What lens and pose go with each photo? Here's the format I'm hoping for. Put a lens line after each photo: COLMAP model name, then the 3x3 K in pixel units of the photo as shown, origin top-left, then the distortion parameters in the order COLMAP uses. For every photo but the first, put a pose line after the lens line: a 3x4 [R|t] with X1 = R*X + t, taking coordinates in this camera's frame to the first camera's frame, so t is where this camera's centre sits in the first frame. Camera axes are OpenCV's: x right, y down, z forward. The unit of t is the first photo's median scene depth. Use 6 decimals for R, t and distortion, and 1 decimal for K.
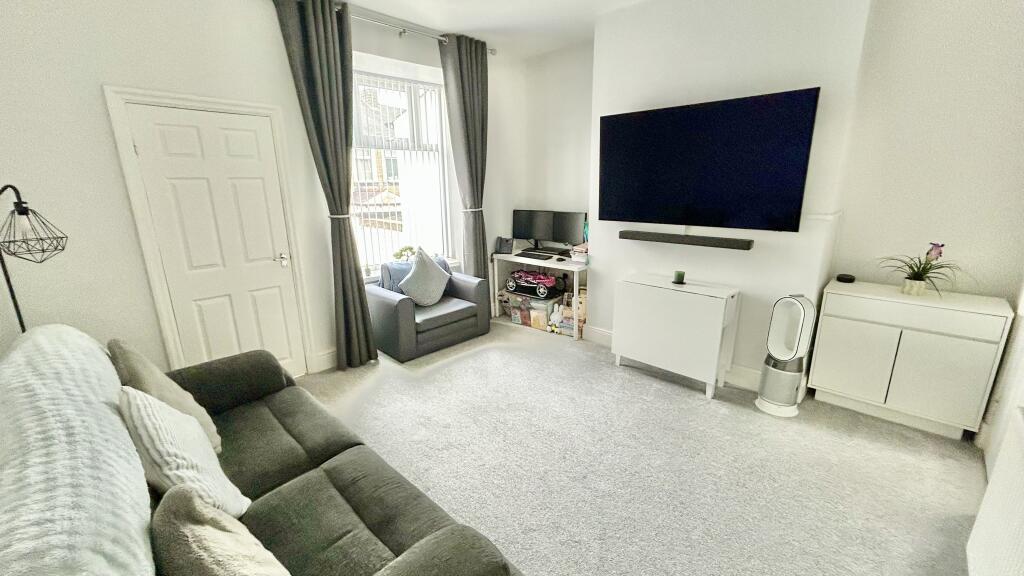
lens RADIAL K [[411.6, 0, 517.3], [0, 411.6, 290.6], [0, 0, 1]] dist [0.000385, 0.000043]
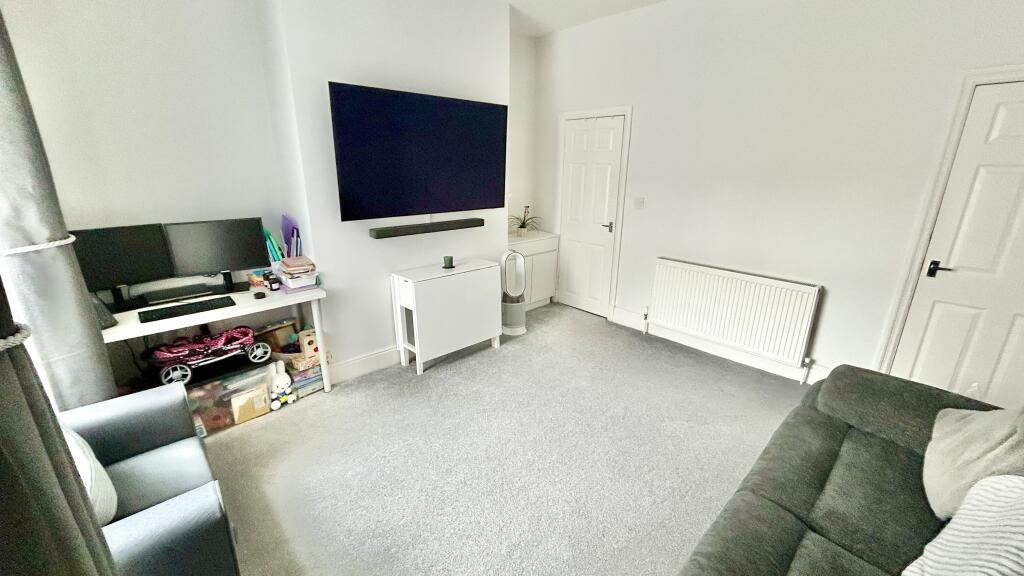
lens RADIAL K [[411.6, 0, 517.3], [0, 411.6, 290.6], [0, 0, 1]] dist [0.000385, 0.000043]
pose [[0.026153, -0.284285, 0.958383, -0.591057], [0.237507, 0.933026, 0.270282, -0.193165], [-0.971034, 0.220554, 0.091921, 0.690289]]
